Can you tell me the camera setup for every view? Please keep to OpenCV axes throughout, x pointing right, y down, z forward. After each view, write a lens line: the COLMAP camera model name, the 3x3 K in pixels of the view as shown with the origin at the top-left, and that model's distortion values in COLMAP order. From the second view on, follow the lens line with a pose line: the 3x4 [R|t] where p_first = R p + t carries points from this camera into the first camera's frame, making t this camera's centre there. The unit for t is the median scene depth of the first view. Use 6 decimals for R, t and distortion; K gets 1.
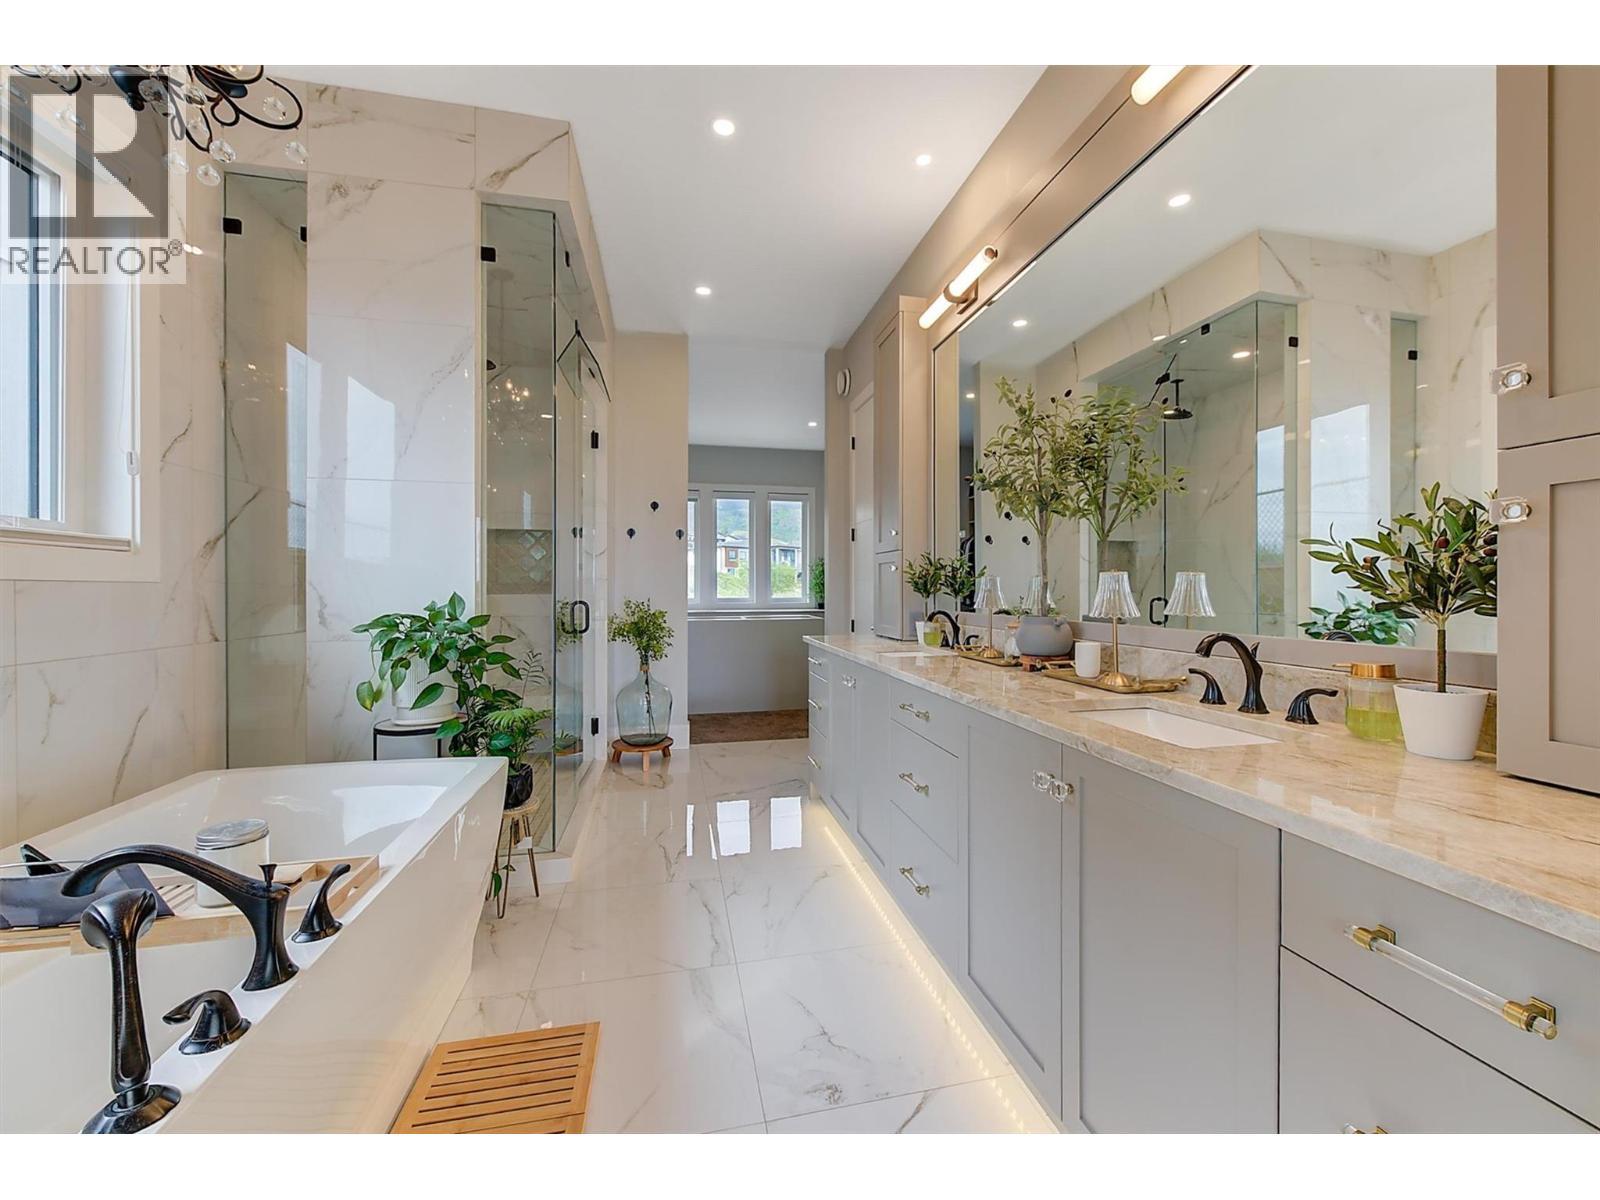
lens RADIAL K [[634.6, 0, 809.2], [0, 634.6, 590.9], [0, 0, 1]] dist [0.002261, -0.001568]
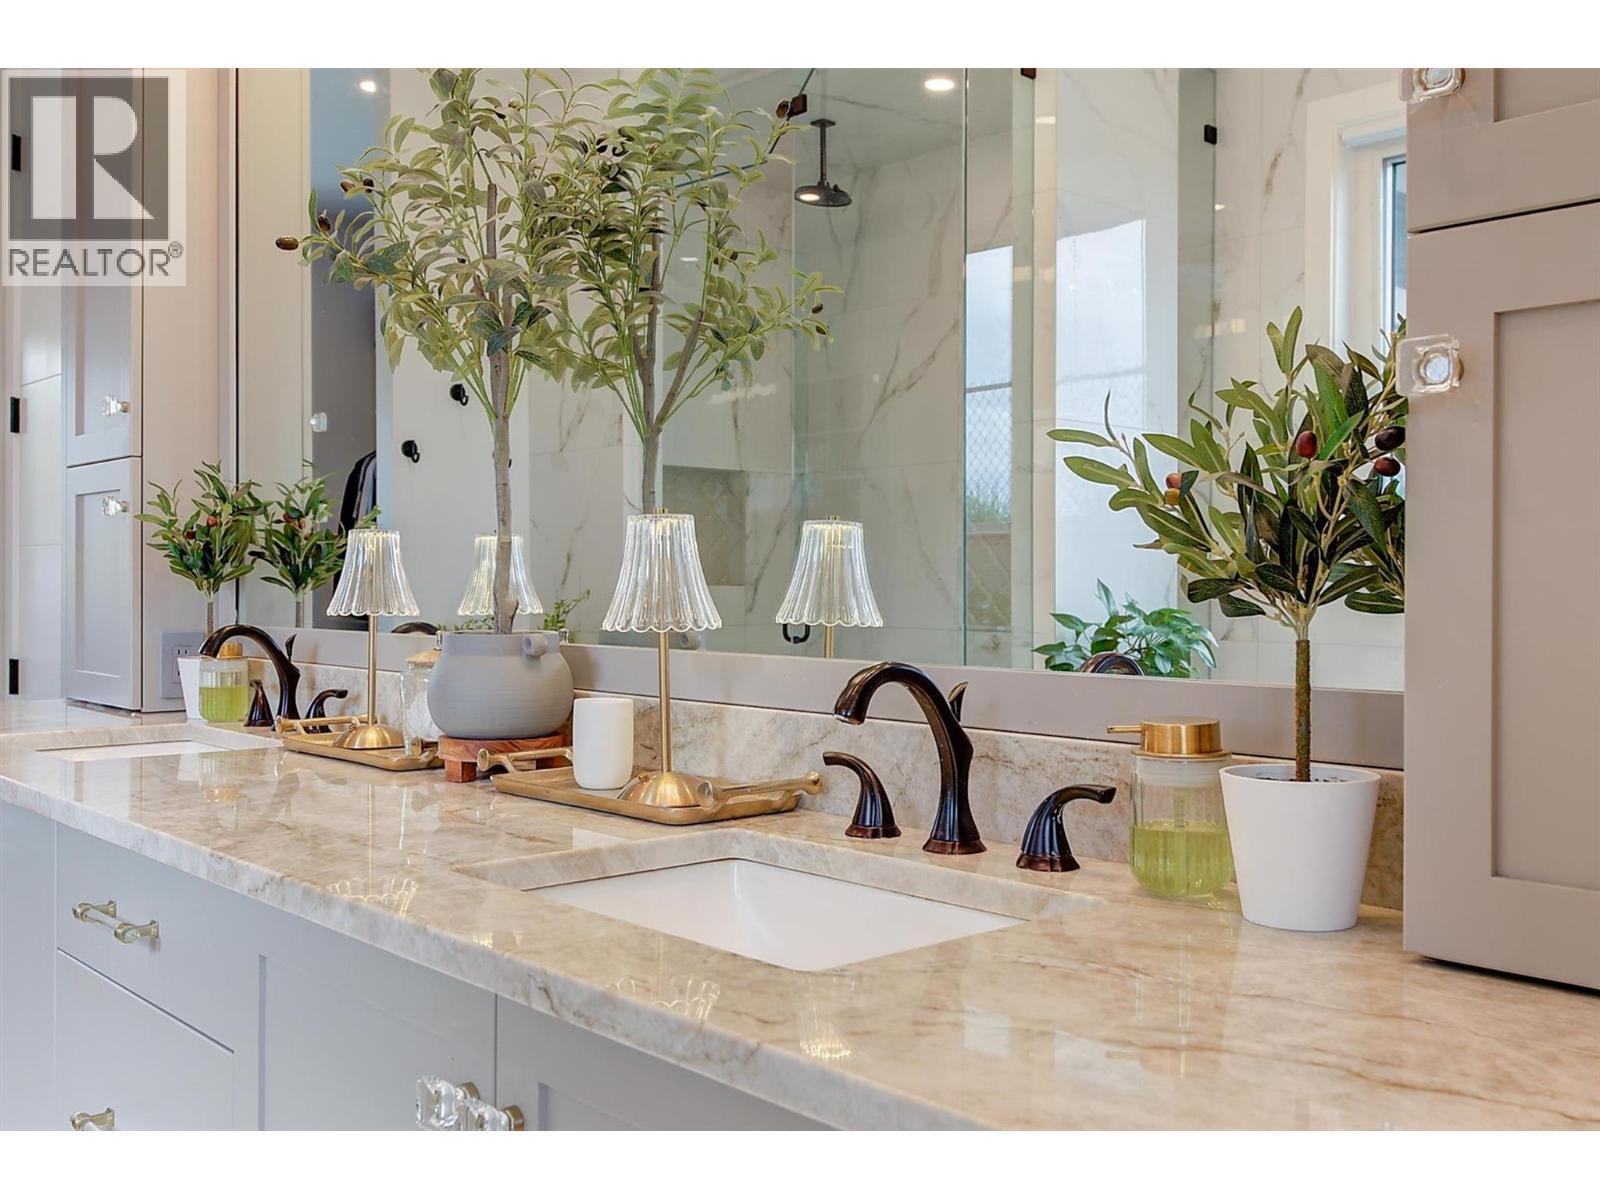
lens RADIAL K [[1519.9, 0, 798.4], [0, 1519.9, 601.0], [0, 0, 1]] dist [0.033404, 0.000000]
pose [[0.875439, -0.002157, 0.483324, 0.090667], [-0.001795, 0.999969, 0.007714, 0.014048], [-0.483325, -0.007621, 0.875408, 0.125809]]
